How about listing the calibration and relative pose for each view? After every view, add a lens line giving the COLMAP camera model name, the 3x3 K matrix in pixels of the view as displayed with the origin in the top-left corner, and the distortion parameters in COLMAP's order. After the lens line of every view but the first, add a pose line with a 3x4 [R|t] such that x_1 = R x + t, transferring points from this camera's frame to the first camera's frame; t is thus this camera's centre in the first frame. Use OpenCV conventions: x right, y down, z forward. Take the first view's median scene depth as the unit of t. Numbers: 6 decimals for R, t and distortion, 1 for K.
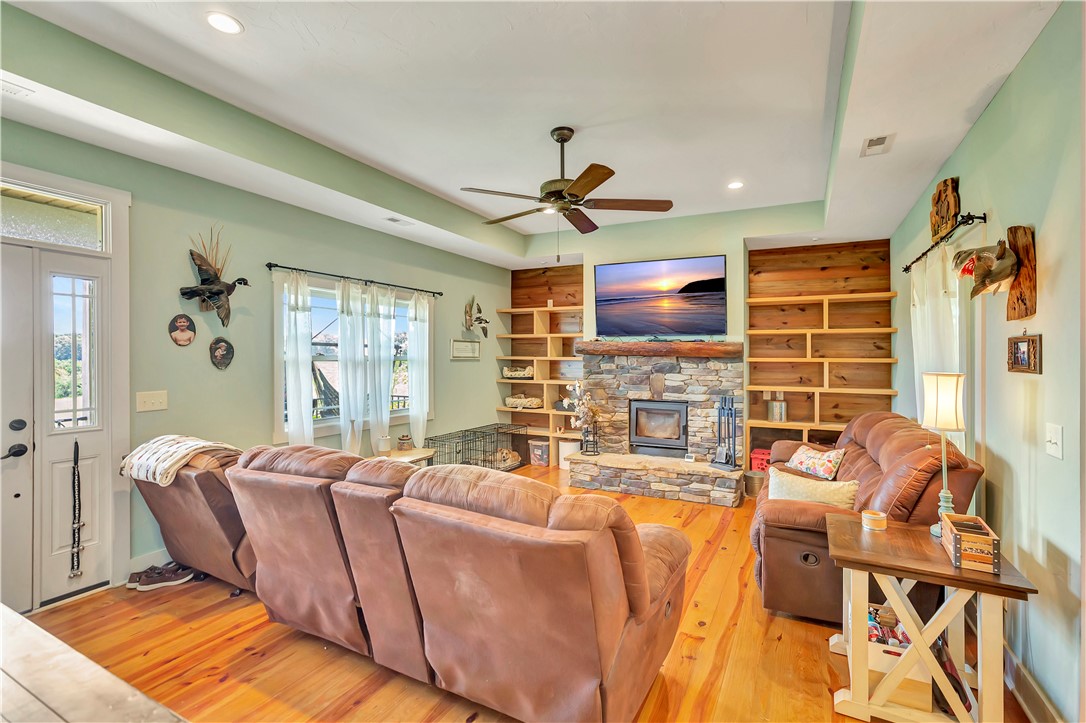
lens RADIAL K [[501.9, 0, 553.8], [0, 501.9, 359.8], [0, 0, 1]] dist [-0.007877, 0.004878]
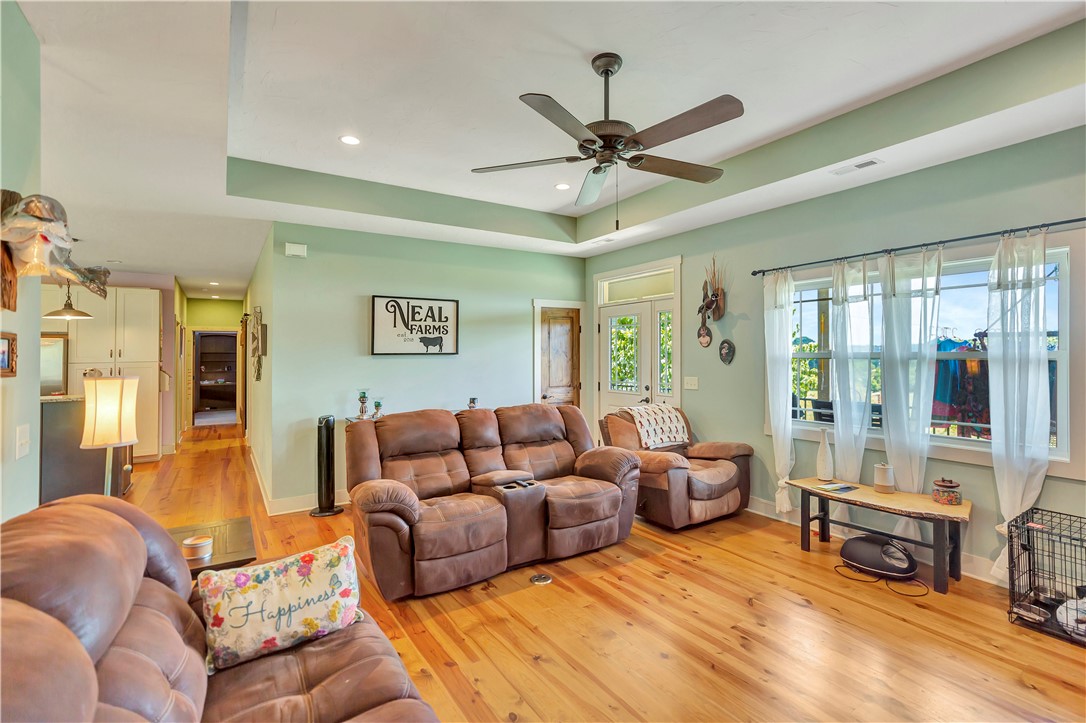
lens RADIAL K [[501.9, 0, 550.1], [0, 501.9, 341.0], [0, 0, 1]] dist [-0.007877, 0.004878]
pose [[-0.520405, -0.016640, -0.853757, 0.302193], [0.006024, 0.999714, -0.023157, -0.006101], [0.853898, -0.017194, -0.520156, 0.572744]]
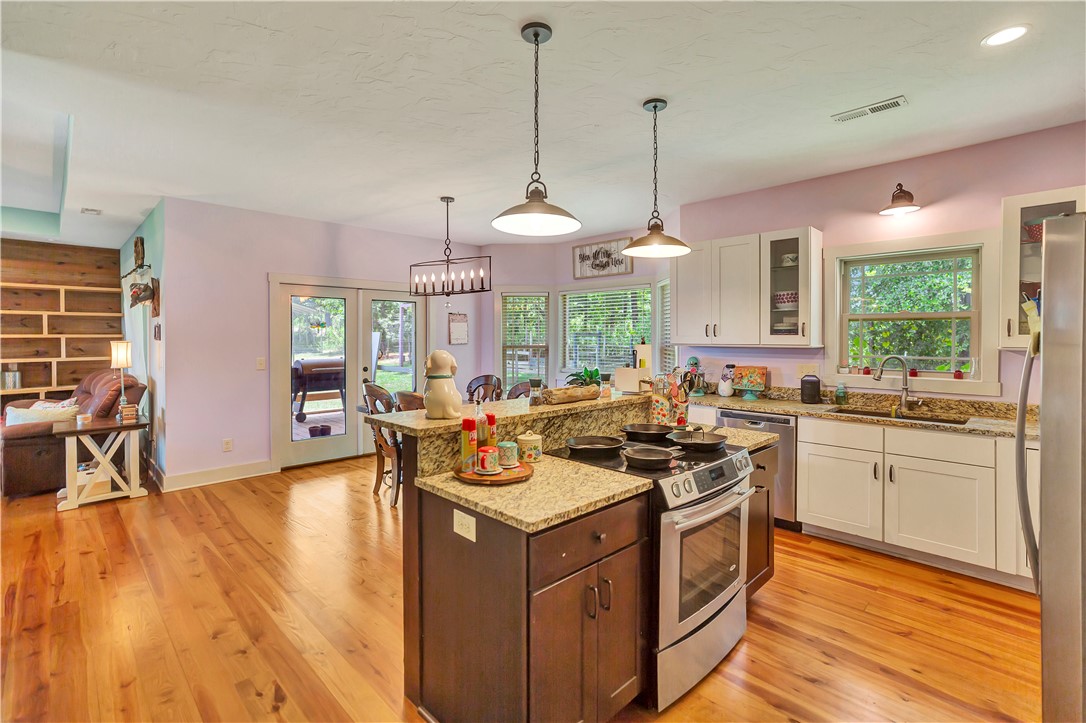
lens RADIAL K [[501.9, 0, 564.1], [0, 501.9, 335.9], [0, 0, 1]] dist [-0.007877, 0.004878]
pose [[0.302847, -0.003057, 0.953034, -0.278246], [0.004696, 0.999988, 0.001715, 0.003996], [-0.953028, 0.003956, 0.302858, -0.589525]]
